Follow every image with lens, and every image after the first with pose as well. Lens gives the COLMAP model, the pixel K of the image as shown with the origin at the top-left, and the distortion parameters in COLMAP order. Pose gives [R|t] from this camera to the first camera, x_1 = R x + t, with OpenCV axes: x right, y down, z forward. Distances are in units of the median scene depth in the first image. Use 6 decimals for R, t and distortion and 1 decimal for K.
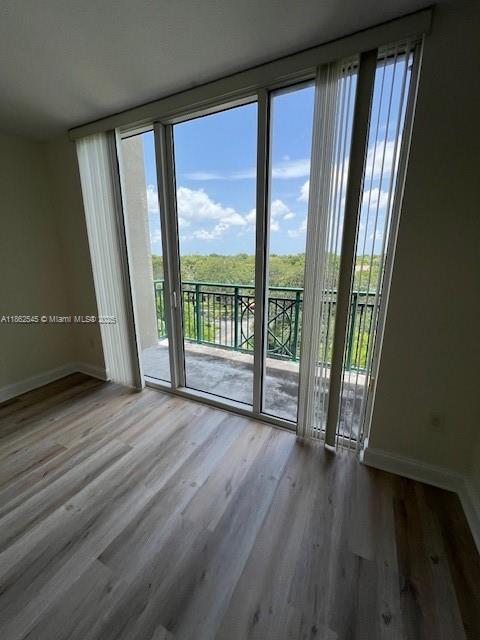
lens RADIAL K [[257.5, 0, 235.9], [0, 257.5, 320.4], [0, 0, 1]] dist [0.000846, -0.000464]
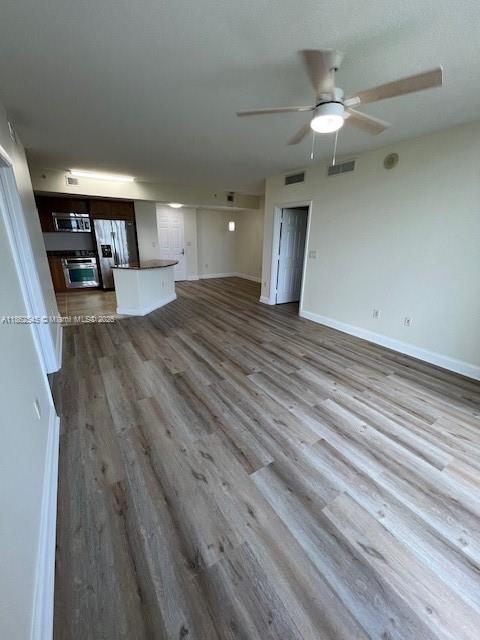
lens RADIAL K [[257.5, 0, 244.2], [0, 257.5, 318.9], [0, 0, 1]] dist [0.000846, -0.000464]
pose [[-0.489952, 0.262567, -0.831267, 0.592508], [-0.235779, 0.878109, 0.416332, -0.181156], [0.839259, 0.399978, -0.368324, 0.662953]]
